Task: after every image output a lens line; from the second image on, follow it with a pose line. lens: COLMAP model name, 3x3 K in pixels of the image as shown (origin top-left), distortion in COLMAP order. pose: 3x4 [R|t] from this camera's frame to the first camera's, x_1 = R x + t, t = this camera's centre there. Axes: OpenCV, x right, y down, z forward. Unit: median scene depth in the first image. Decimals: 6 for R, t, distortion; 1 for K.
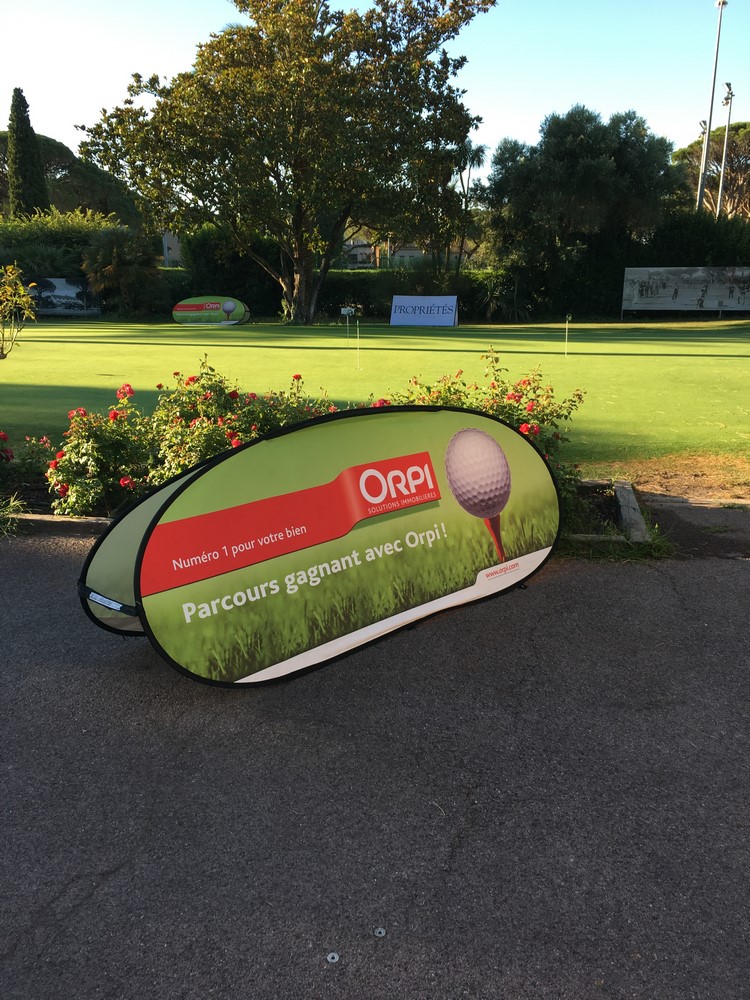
lens RADIAL K [[848.8, 0, 375.0], [0, 848.8, 500.0], [0, 0, 1]] dist [0.073362, -0.107643]
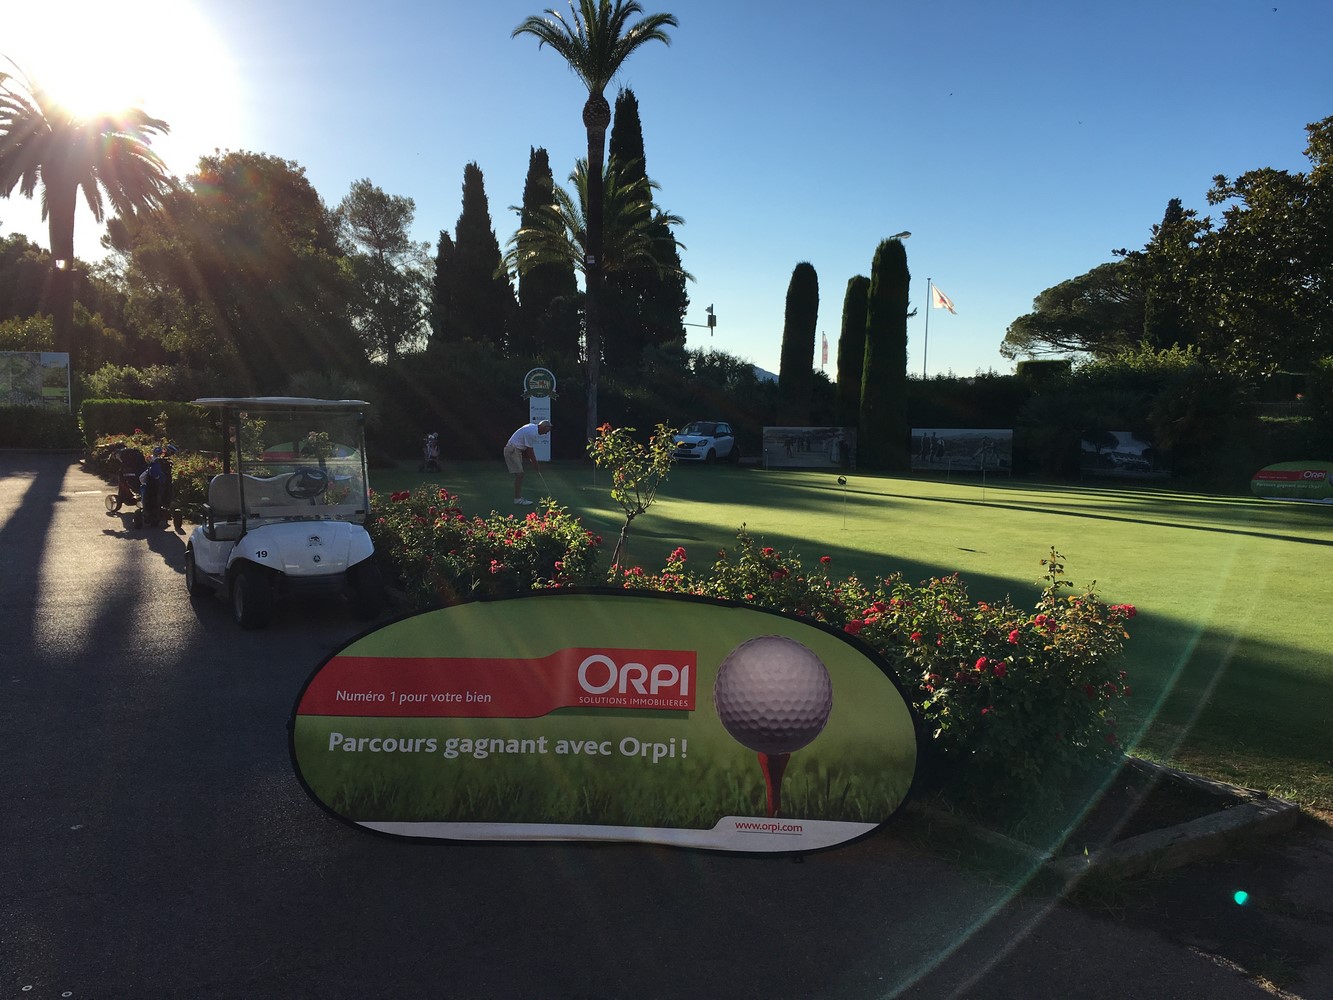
lens RADIAL K [[1125.1, 0, 661.2], [0, 1125.1, 488.1], [0, 0, 1]] dist [0.062876, -0.066952]
pose [[0.673829, 0.062823, -0.736212, 0.816880], [-0.207324, 0.972427, -0.106777, -0.084798], [0.709205, 0.224584, 0.668274, 0.186036]]
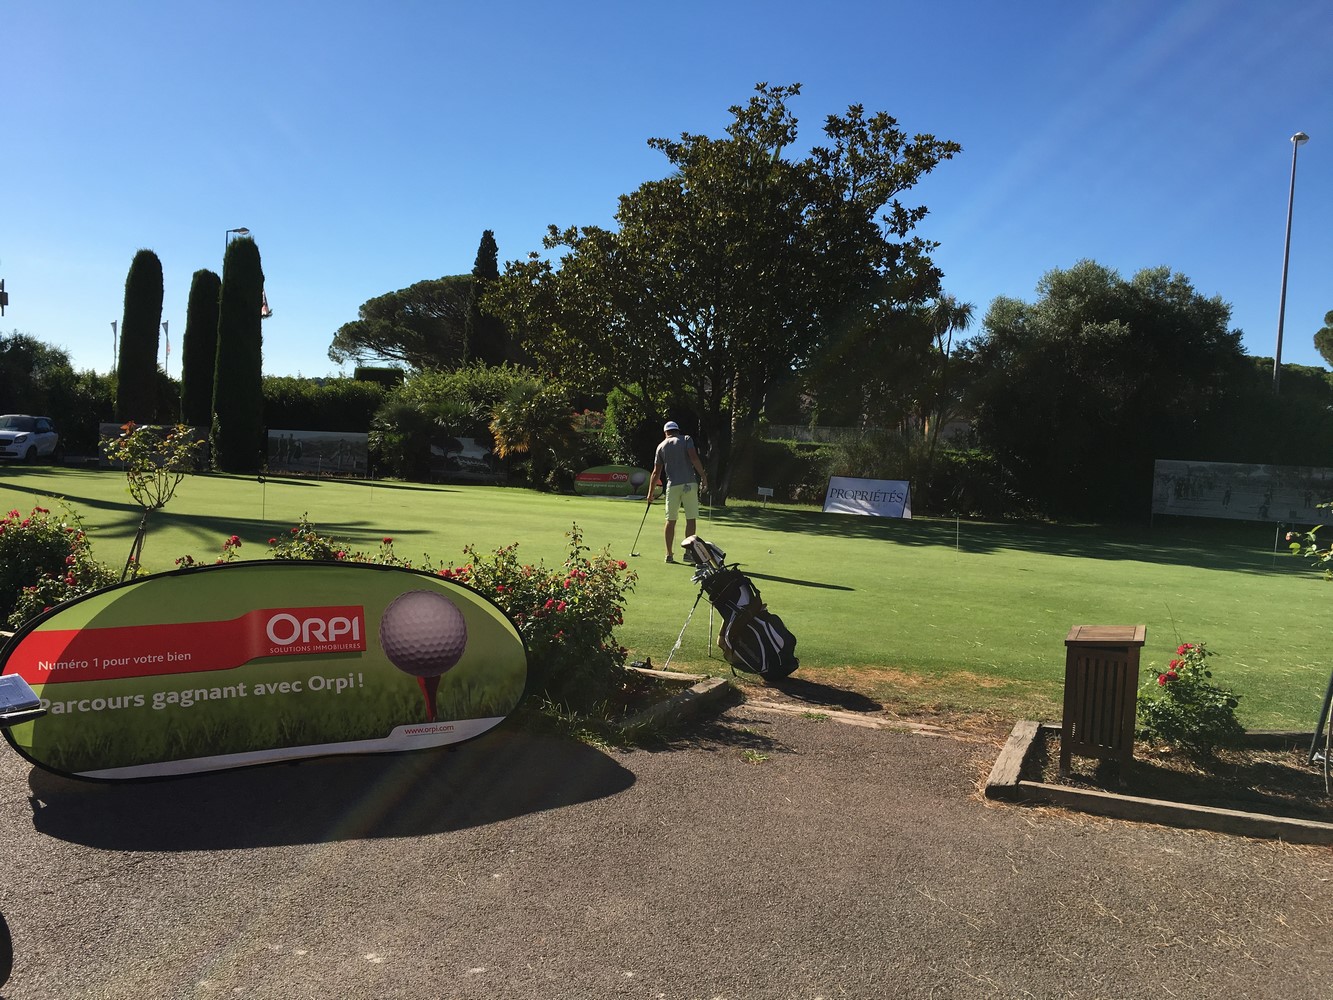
lens RADIAL K [[1131.5, 0, 659.8], [0, 1131.5, 492.5], [0, 0, 1]] dist [0.073362, -0.107643]
pose [[0.969524, 0.059099, -0.237761, 0.730788], [-0.108764, 0.973420, -0.201554, 0.050692], [0.219530, 0.221271, 0.950182, -0.303950]]
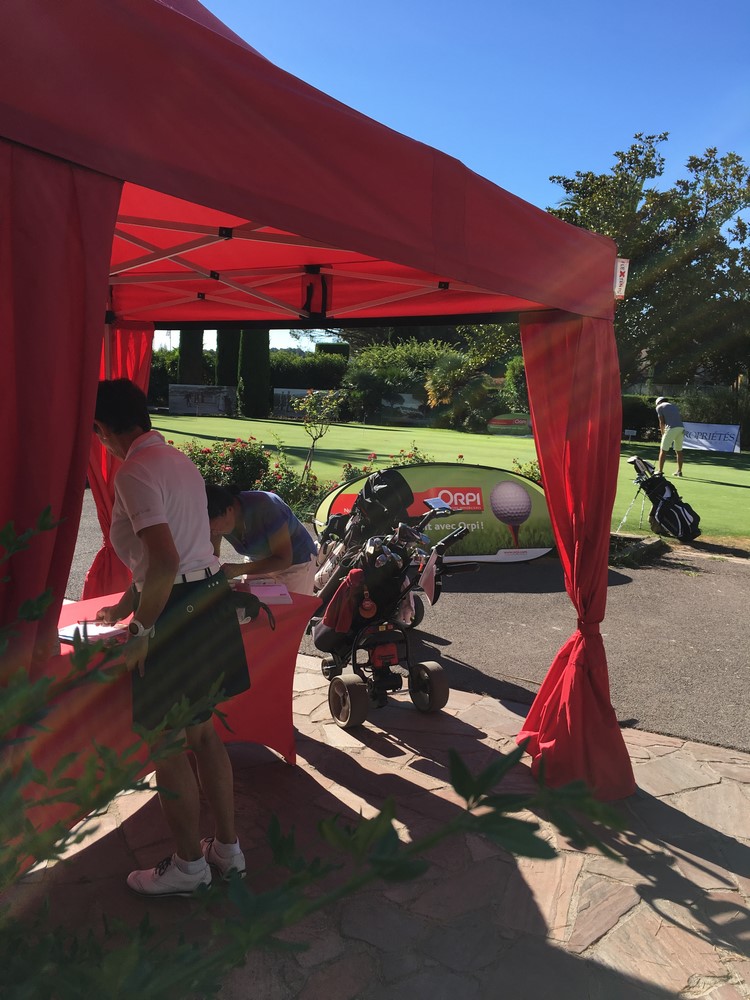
lens RADIAL K [[848.8, 0, 375.0], [0, 848.8, 500.0], [0, 0, 1]] dist [0.073362, -0.107643]
pose [[0.916951, 0.096943, -0.387045, 0.605621], [-0.147890, 0.983518, -0.104026, 0.217580], [0.370581, 0.152627, 0.916174, -0.949419]]
